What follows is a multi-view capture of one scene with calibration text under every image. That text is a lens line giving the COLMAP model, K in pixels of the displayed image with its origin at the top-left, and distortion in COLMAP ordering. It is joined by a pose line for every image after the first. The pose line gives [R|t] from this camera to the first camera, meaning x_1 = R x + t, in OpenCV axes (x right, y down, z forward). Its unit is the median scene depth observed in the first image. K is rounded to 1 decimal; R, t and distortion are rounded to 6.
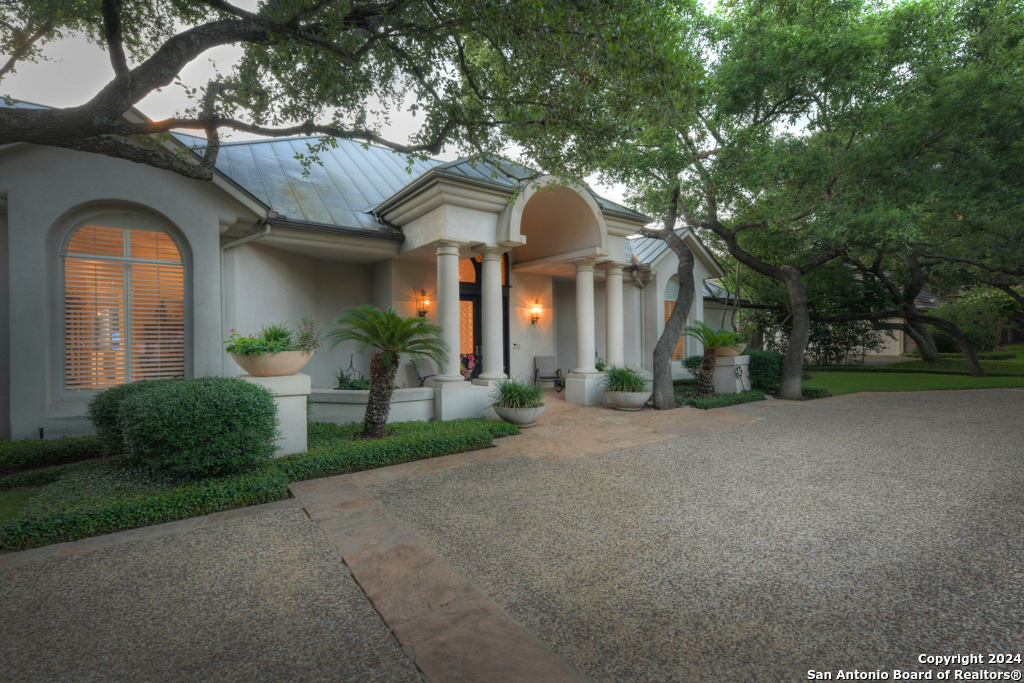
lens RADIAL K [[470.8, 0, 512.0], [0, 470.8, 341.5], [0, 0, 1]] dist [0.000770, 0.000097]
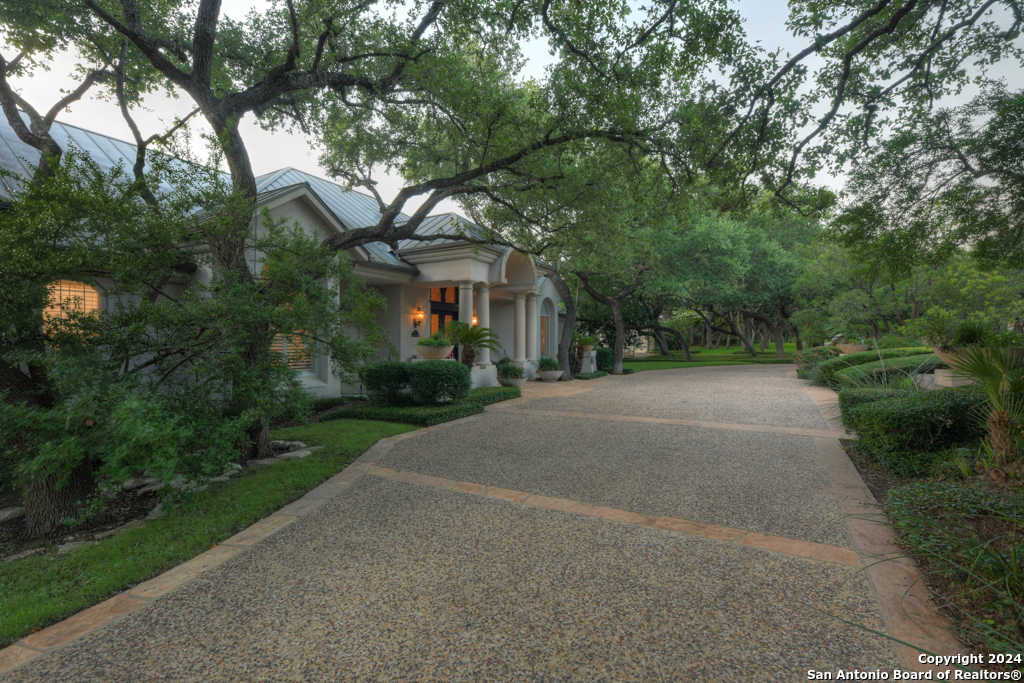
lens RADIAL K [[470.8, 0, 512.0], [0, 470.8, 341.5], [0, 0, 1]] dist [0.000770, 0.000097]
pose [[0.896770, -0.001452, 0.442494, -0.531657], [0.006378, 0.999933, -0.009645, 0.012111], [-0.442451, 0.011472, 0.896719, -0.394603]]
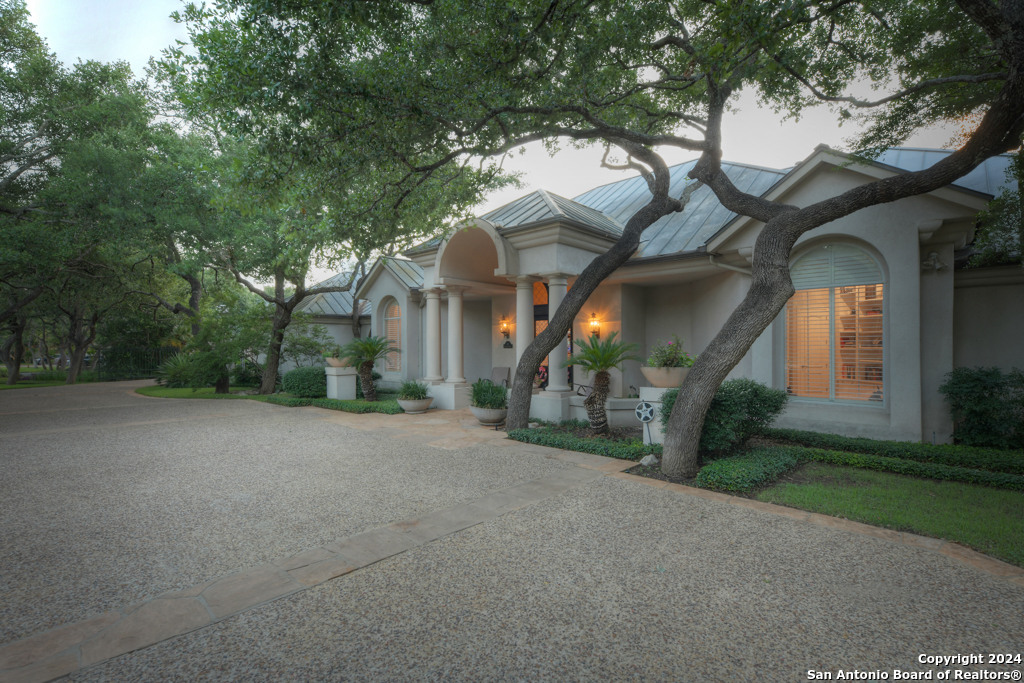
lens RADIAL K [[470.8, 0, 512.0], [0, 470.8, 341.5], [0, 0, 1]] dist [0.000770, 0.000097]
pose [[0.191025, -0.006613, -0.981563, 1.101015], [-0.020627, 0.999729, -0.010750, -0.018299], [0.981369, 0.022300, 0.190836, 0.725893]]
